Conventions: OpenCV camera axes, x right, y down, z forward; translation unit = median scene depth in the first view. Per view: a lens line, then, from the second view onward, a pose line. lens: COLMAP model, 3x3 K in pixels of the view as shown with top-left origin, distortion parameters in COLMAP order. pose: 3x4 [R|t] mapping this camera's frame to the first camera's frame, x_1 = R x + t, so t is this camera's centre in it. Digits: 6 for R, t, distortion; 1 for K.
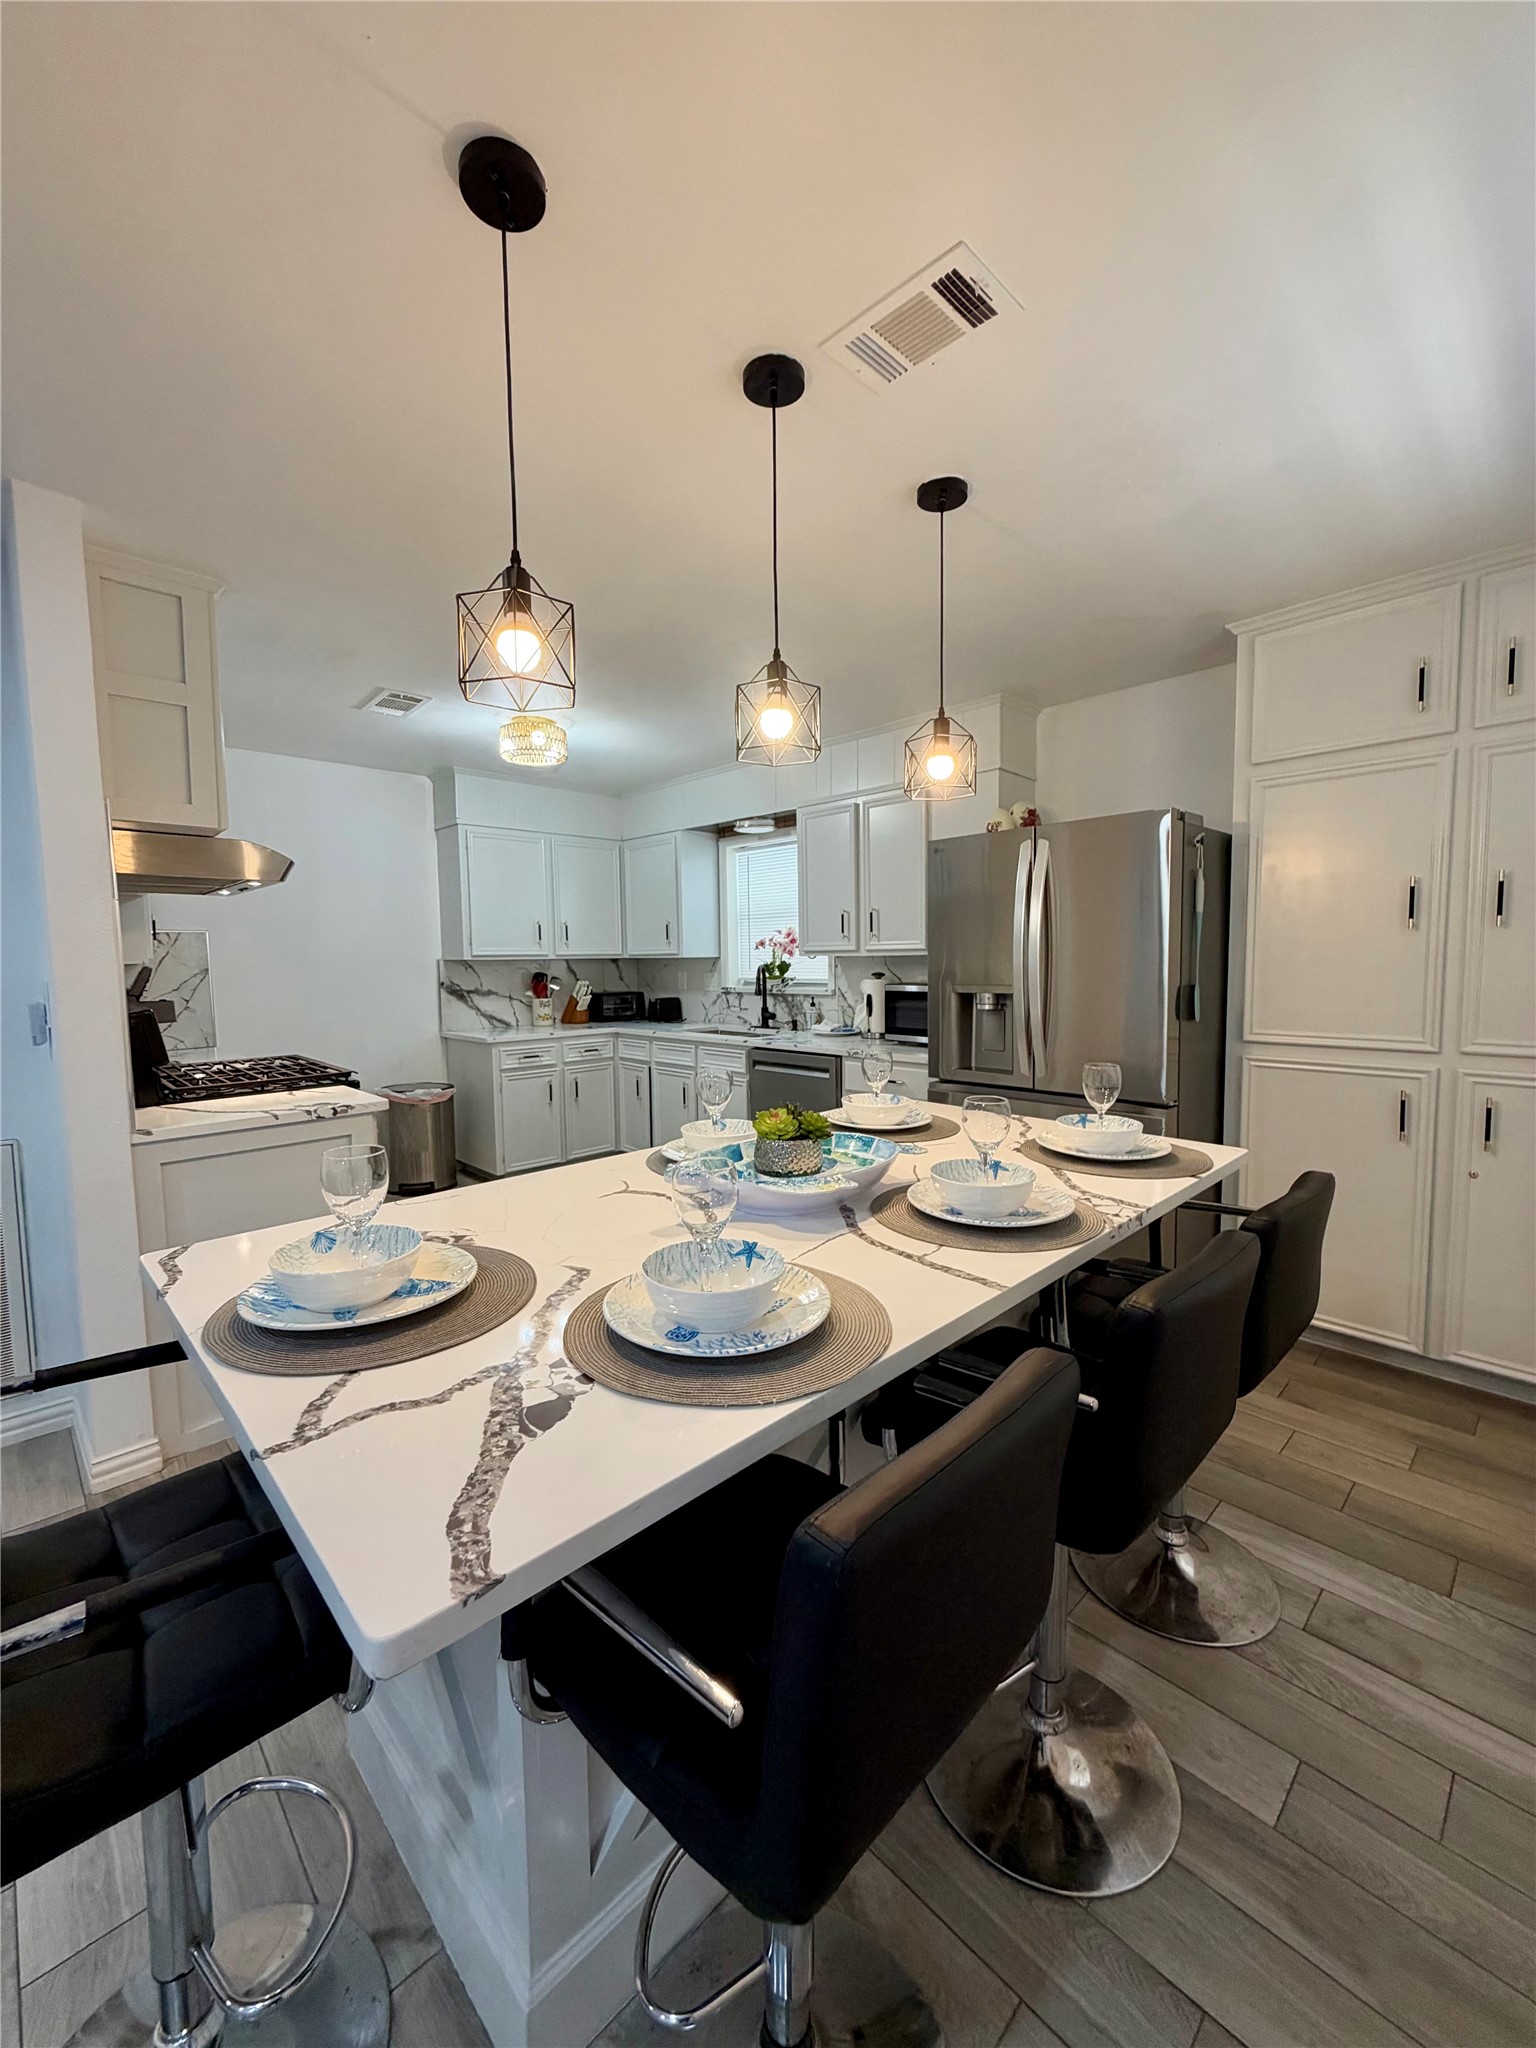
lens RADIAL K [[819.2, 0, 768.2], [0, 819.2, 1014.4], [0, 0, 1]] dist [-0.000295, 0.000279]
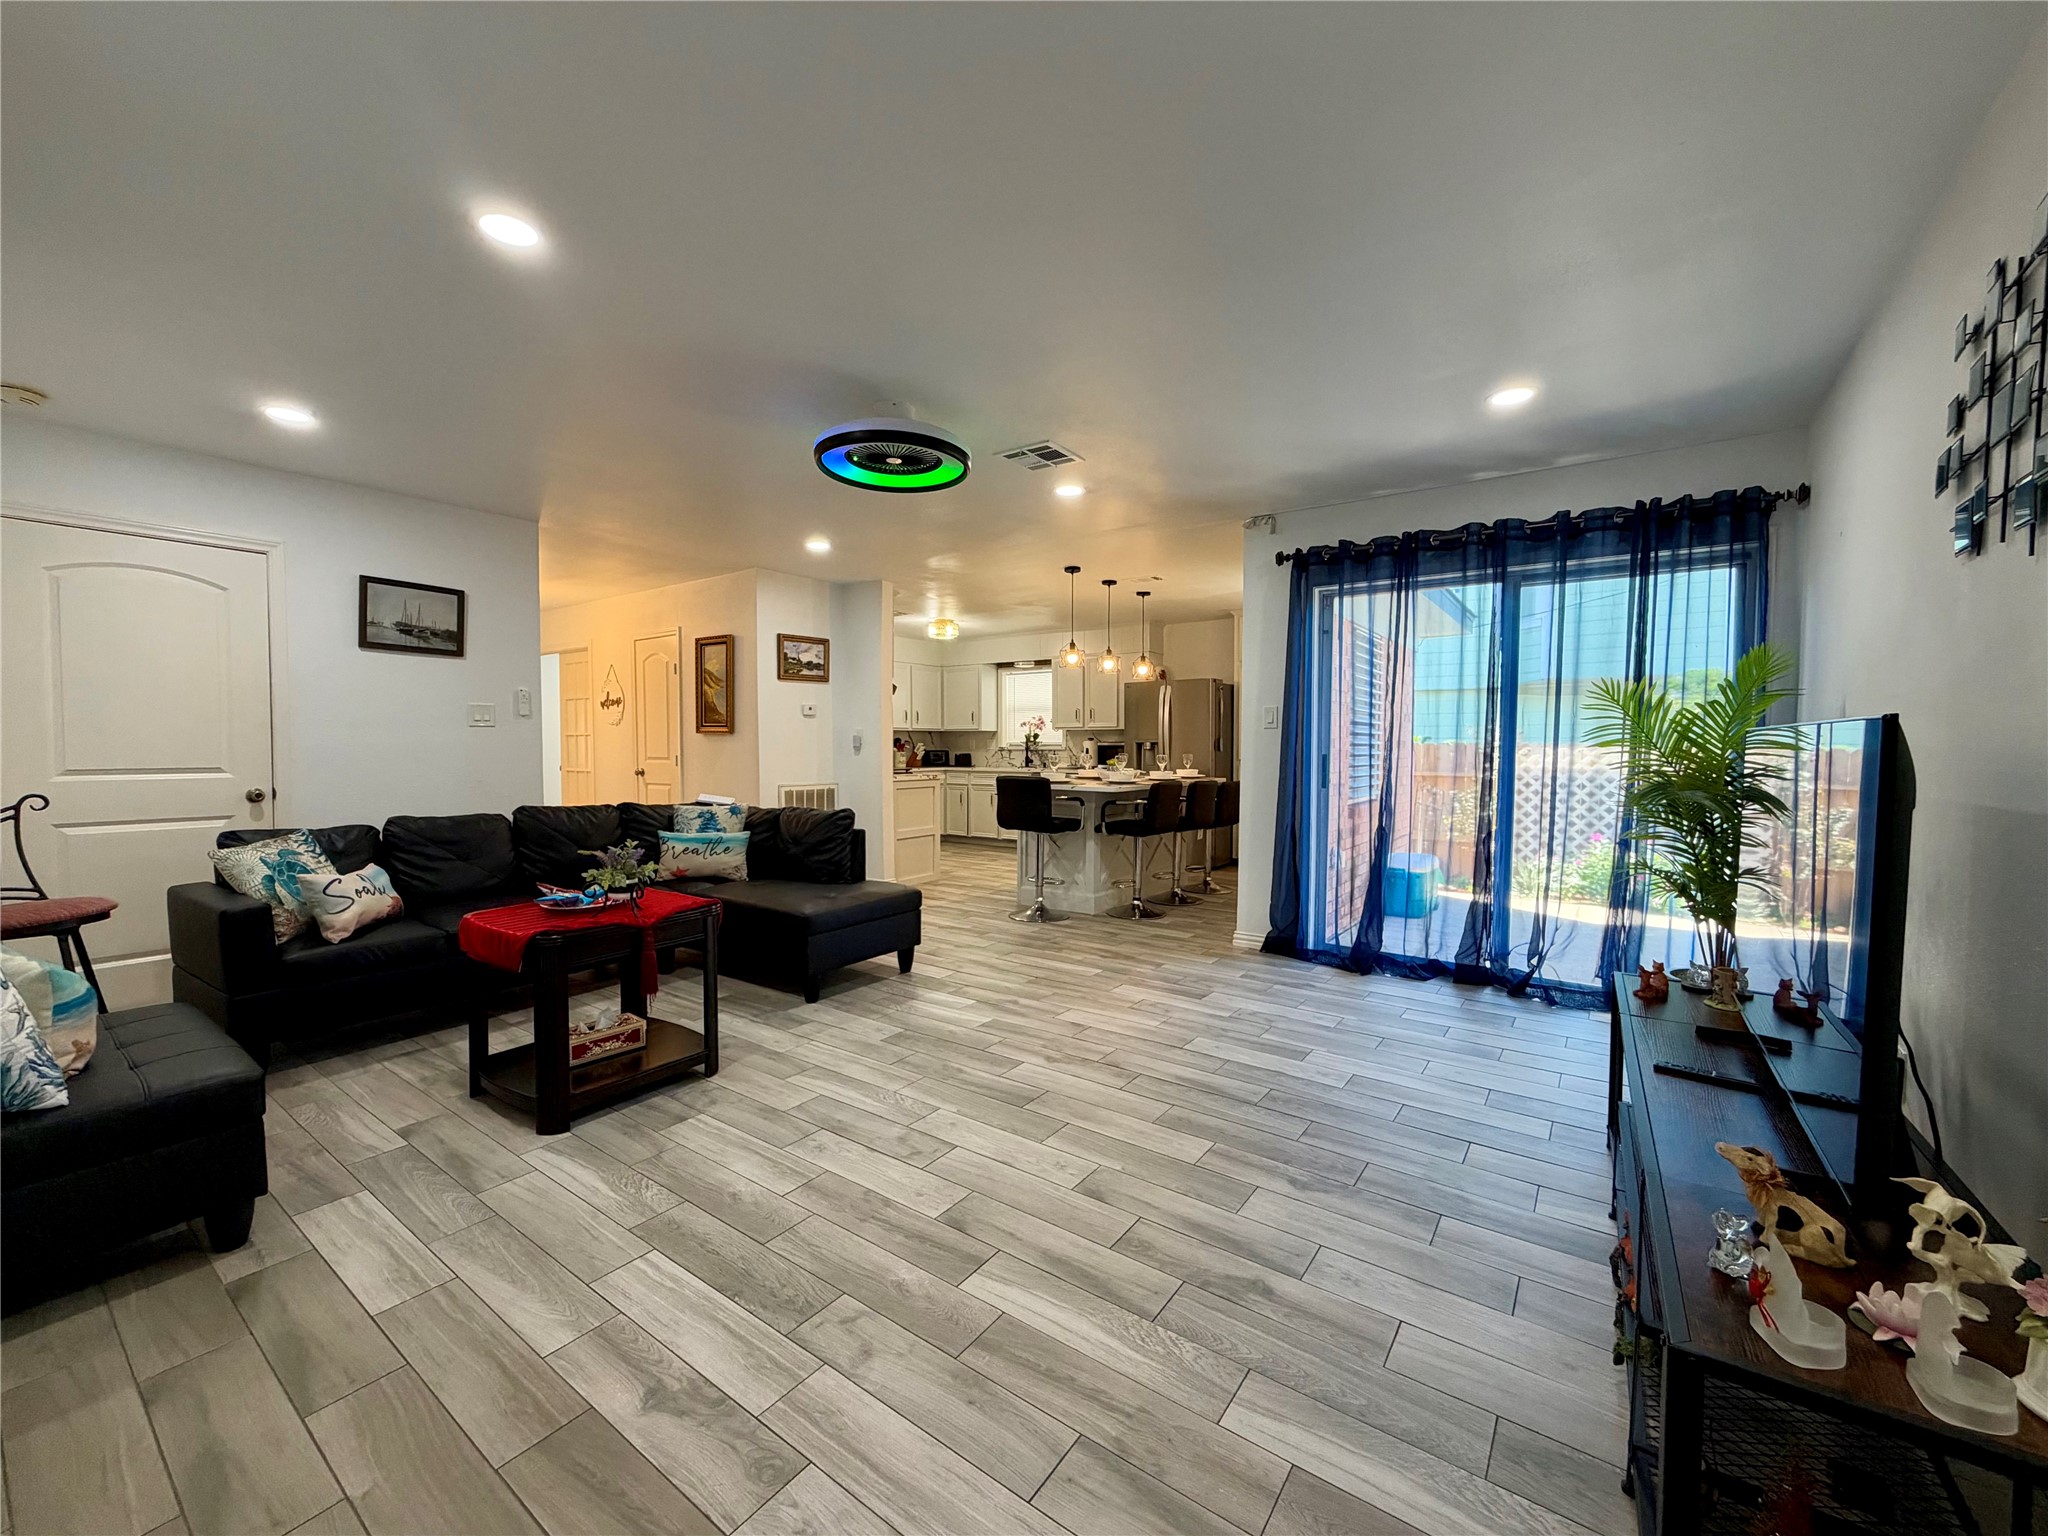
lens RADIAL K [[819.2, 0, 1025.2], [0, 819.2, 773.4], [0, 0, 1]] dist [-0.000295, 0.000279]
pose [[0.984691, 0.006926, 0.174172, -0.402506], [-0.000563, 0.999331, -0.036555, 0.118455], [-0.174309, 0.035898, 0.984036, -1.055218]]
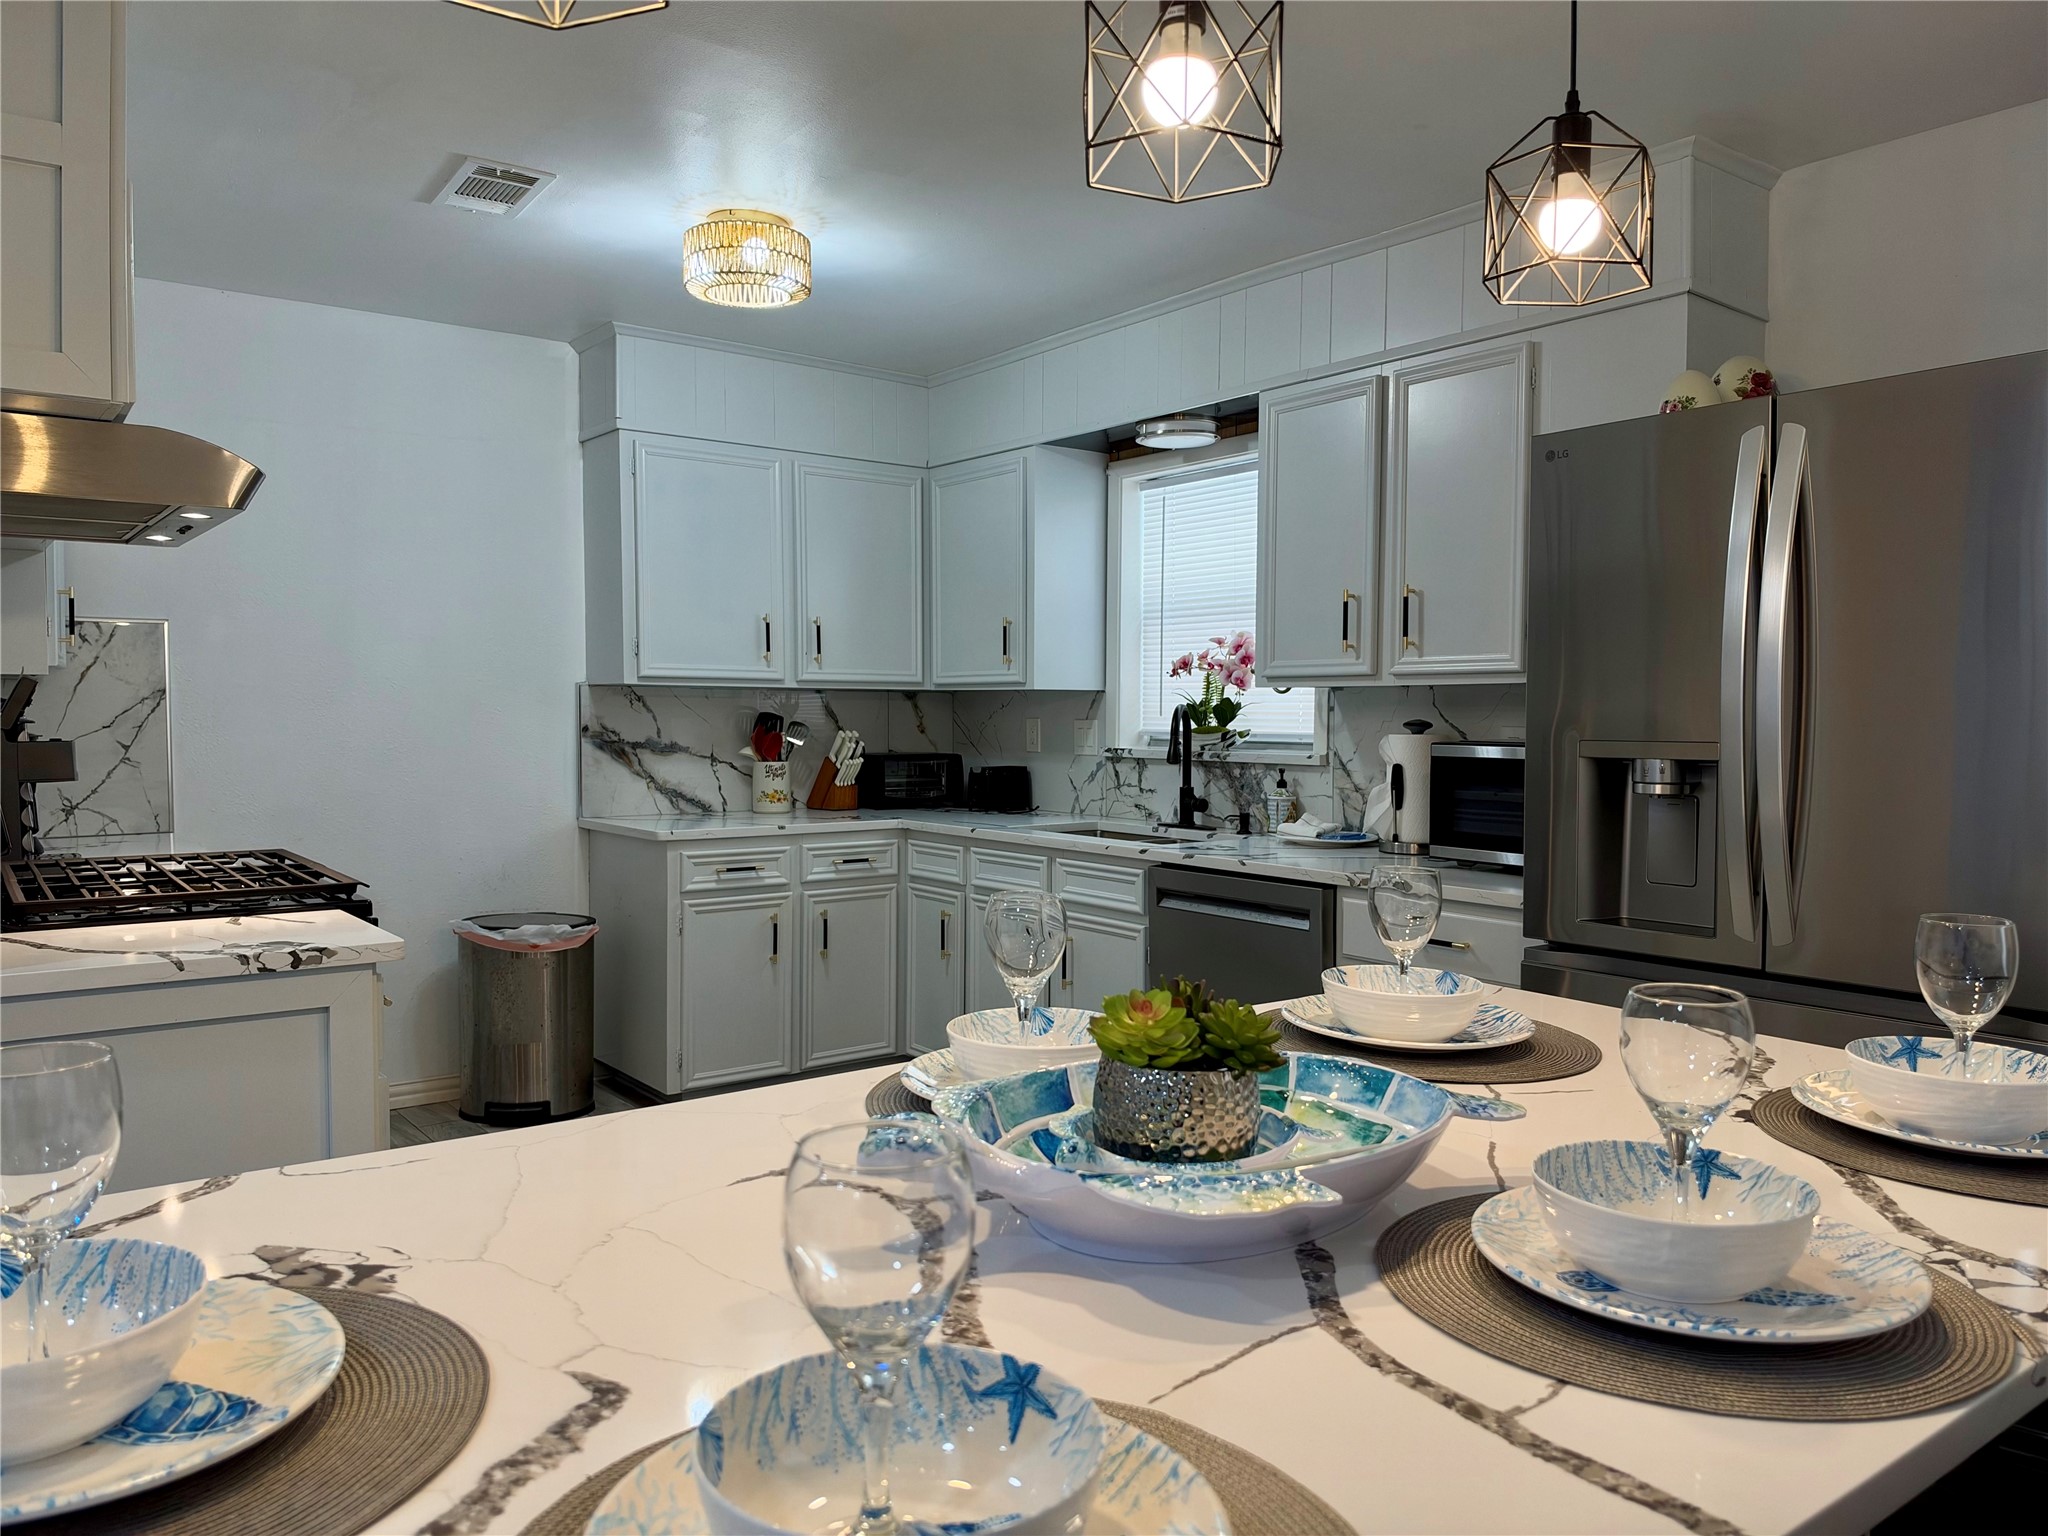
lens RADIAL K [[1475.3, 0, 1027.3], [0, 1475.3, 773.9], [0, 0, 1]] dist [0.063128, -0.097138]
pose [[0.991762, 0.024383, -0.125750, 0.013948], [-0.027513, 0.999352, -0.023217, 0.008110], [0.125103, 0.026485, 0.991790, 0.083734]]
